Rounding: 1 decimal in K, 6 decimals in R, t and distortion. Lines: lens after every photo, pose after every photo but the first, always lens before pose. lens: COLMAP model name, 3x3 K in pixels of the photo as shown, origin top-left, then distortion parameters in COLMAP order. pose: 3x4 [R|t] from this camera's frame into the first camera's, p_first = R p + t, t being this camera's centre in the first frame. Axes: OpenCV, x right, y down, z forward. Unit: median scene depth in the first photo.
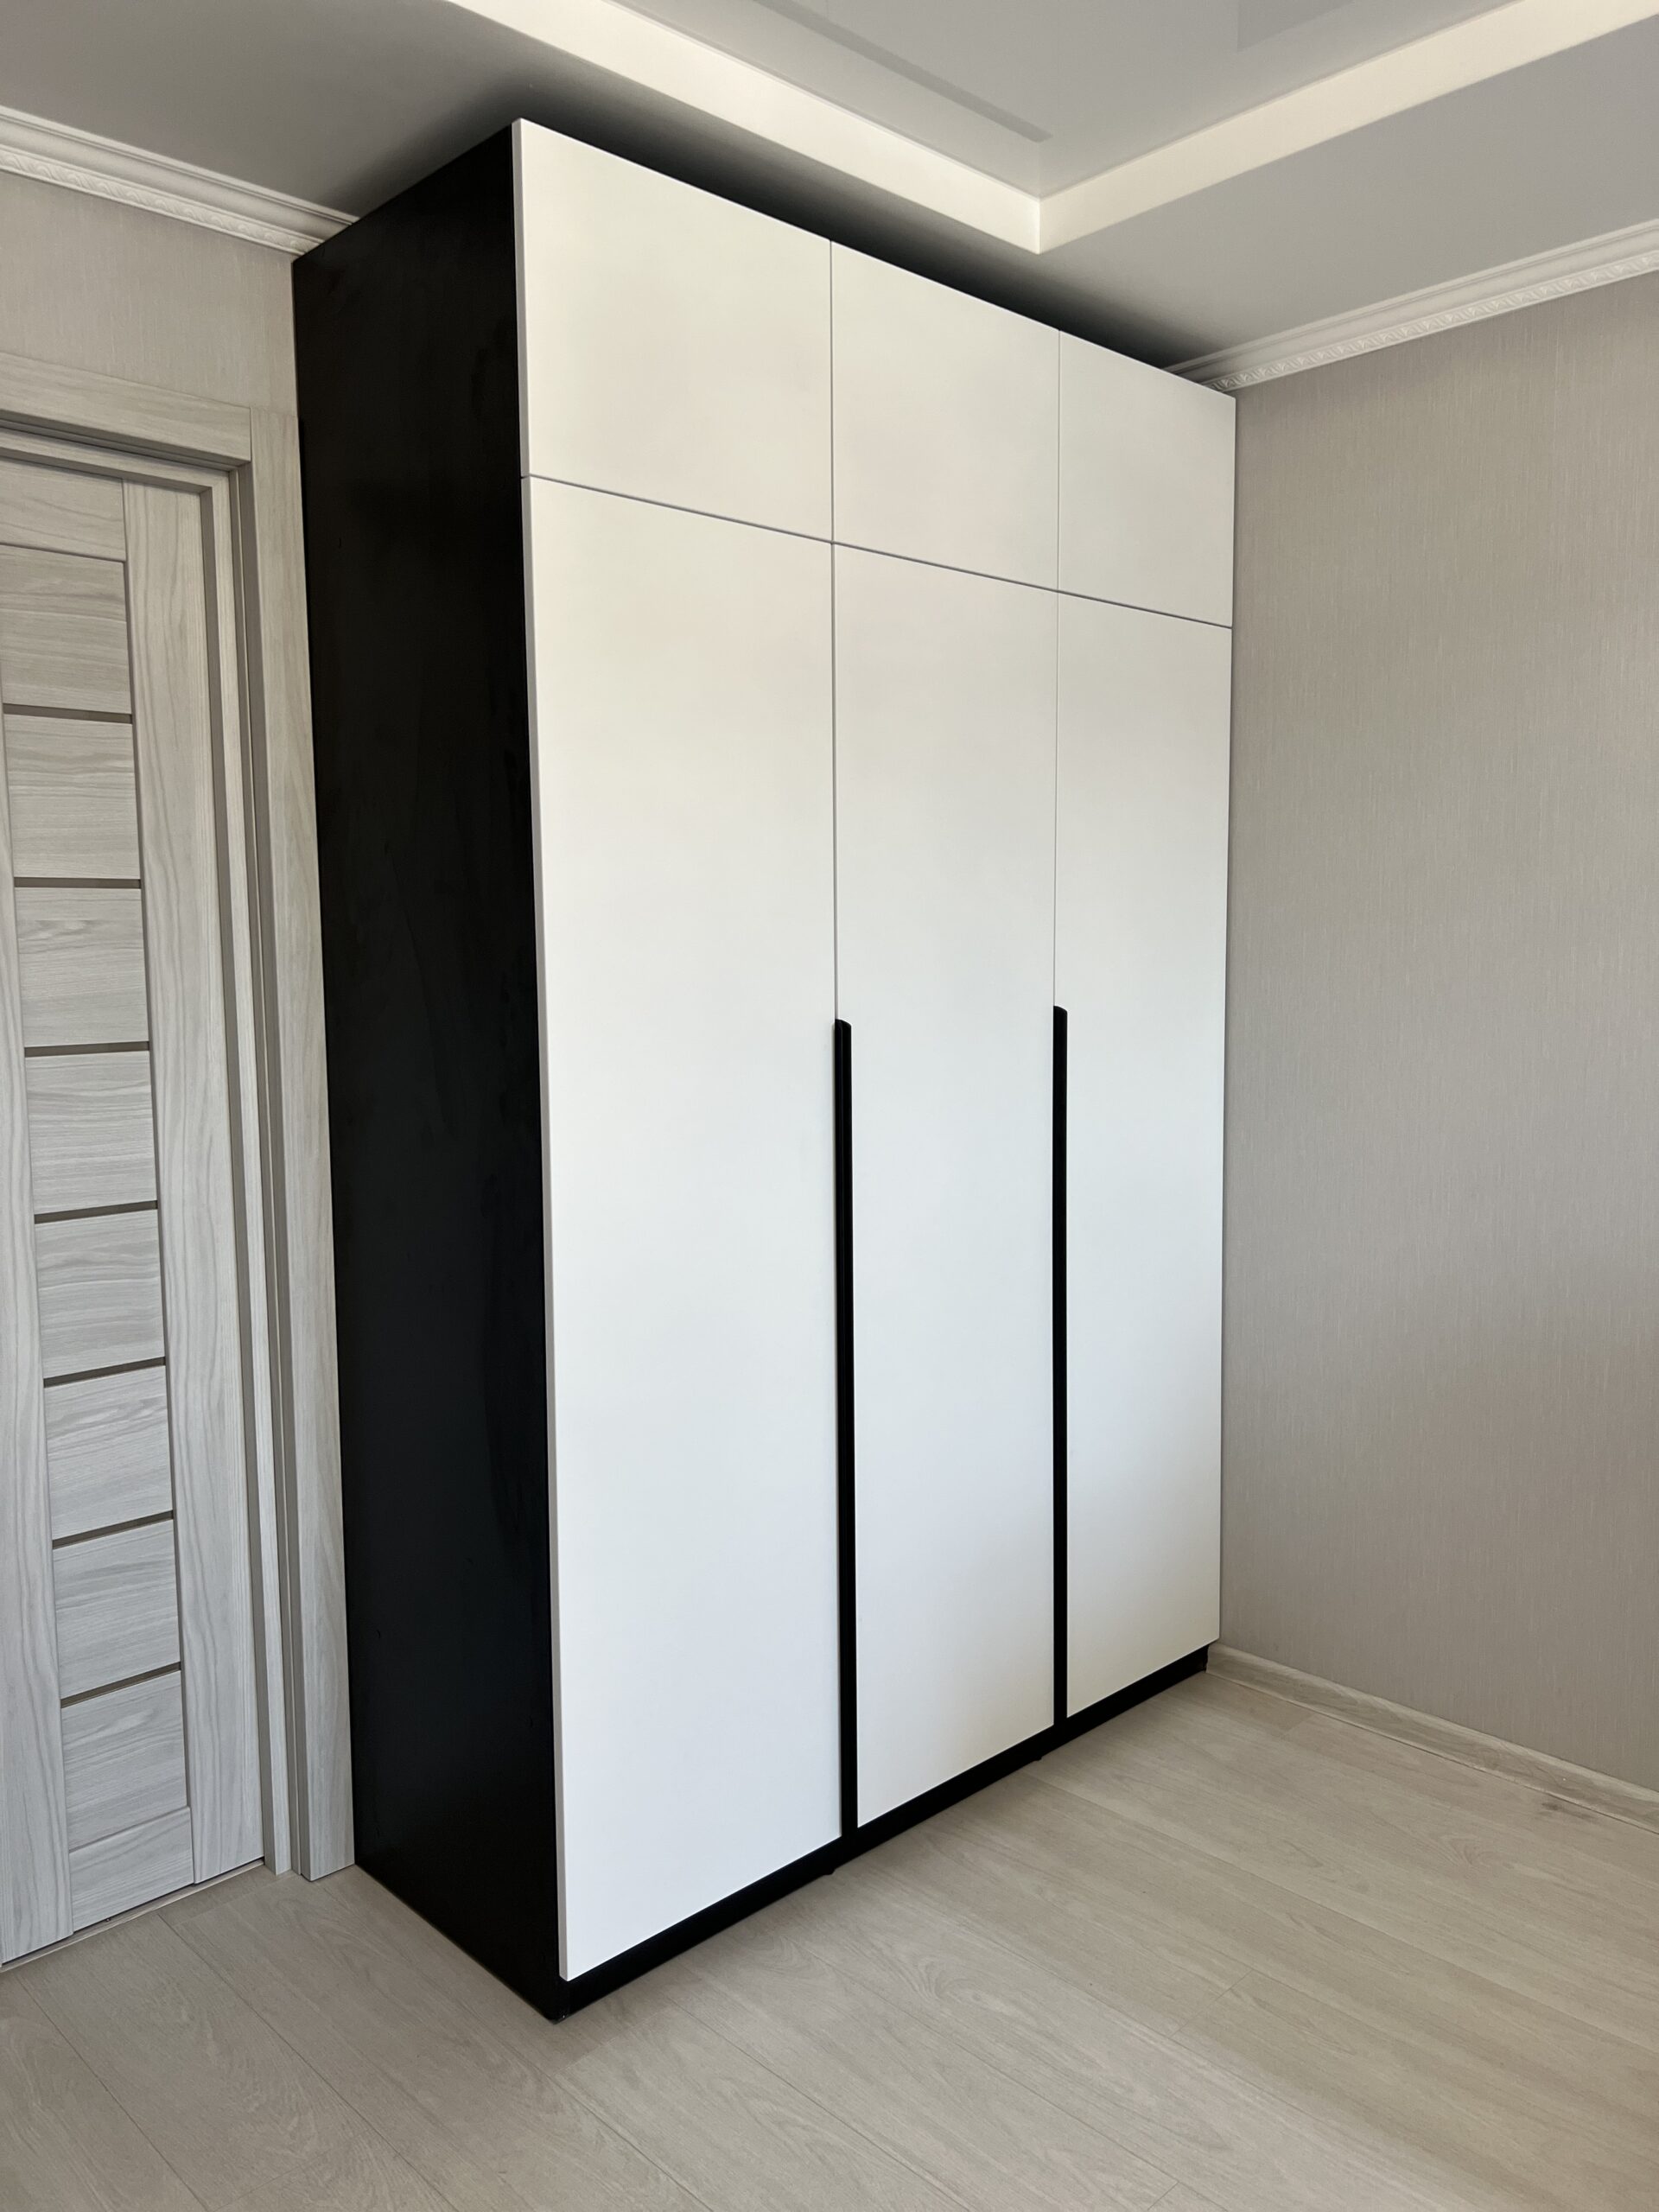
lens RADIAL K [[1666.6, 0, 835.6], [0, 1666.6, 1098.6], [0, 0, 1]] dist [0.055847, -0.069059]
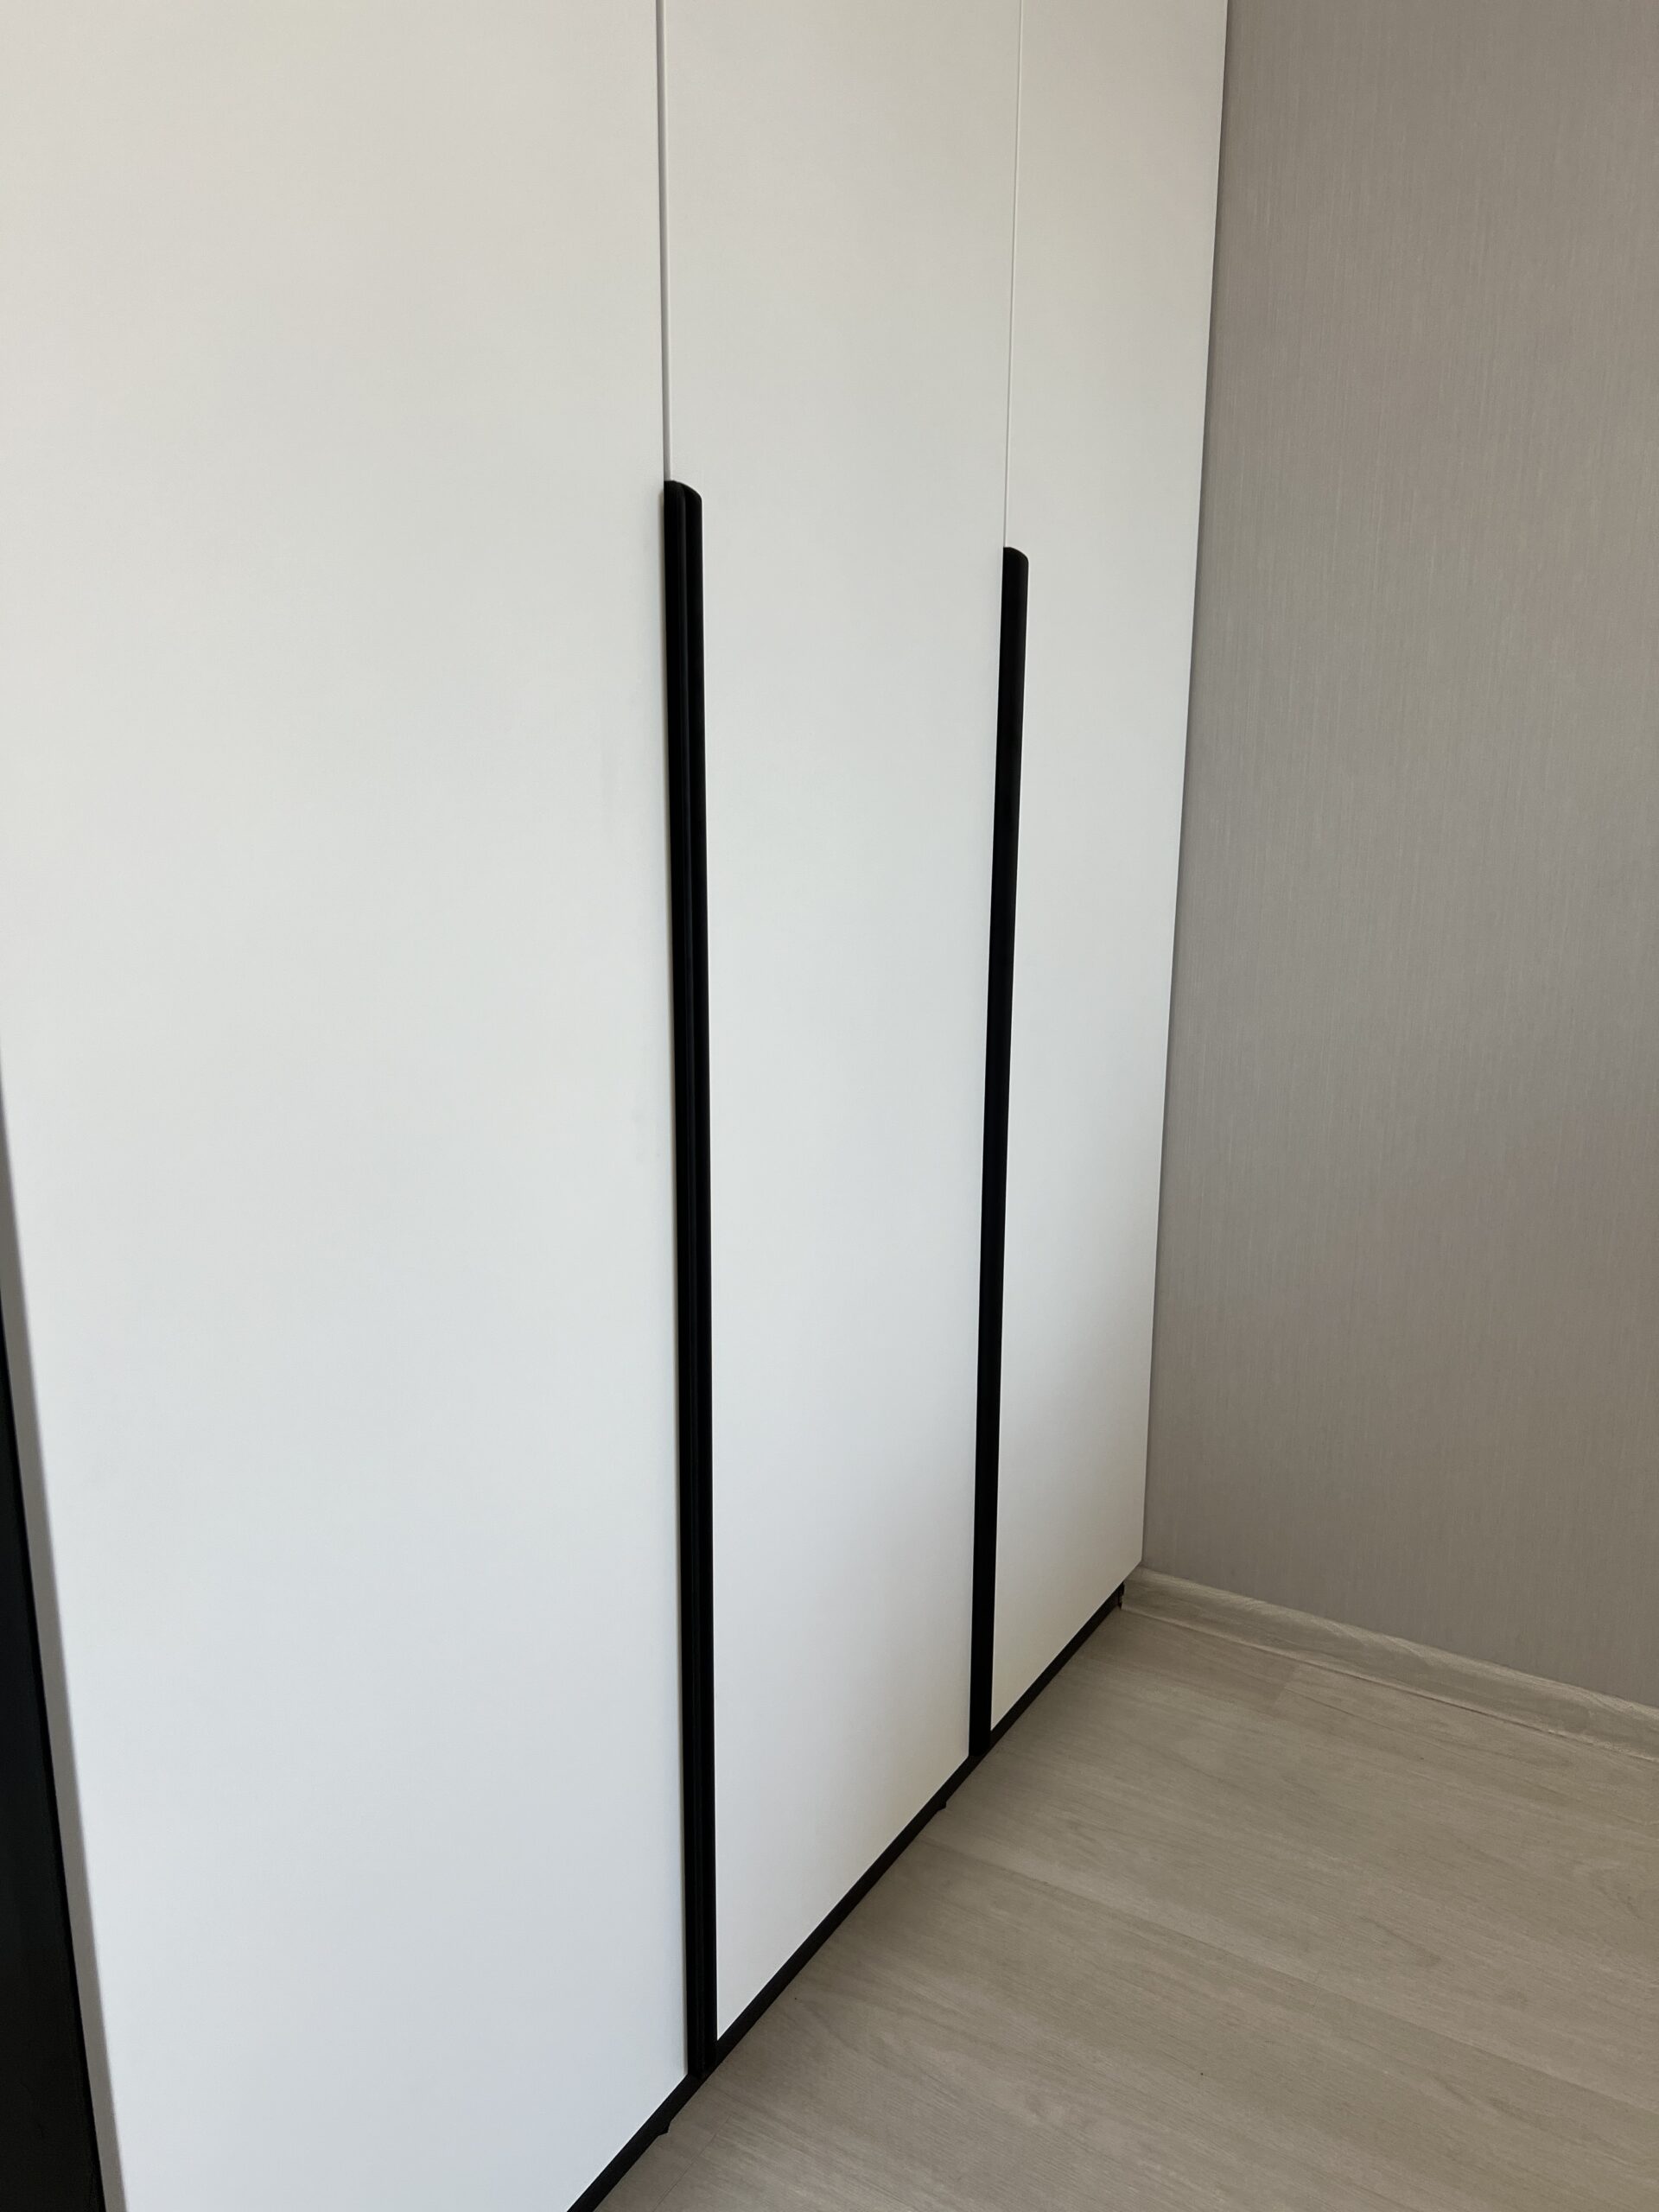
lens RADIAL K [[1666.6, 0, 832.0], [0, 1666.6, 1115.6], [0, 0, 1]] dist [0.055847, -0.069059]
pose [[0.968200, -0.043675, 0.246337, -0.065122], [0.009517, 0.990361, 0.138182, 0.051329], [-0.249998, -0.131443, 0.959283, 0.459727]]
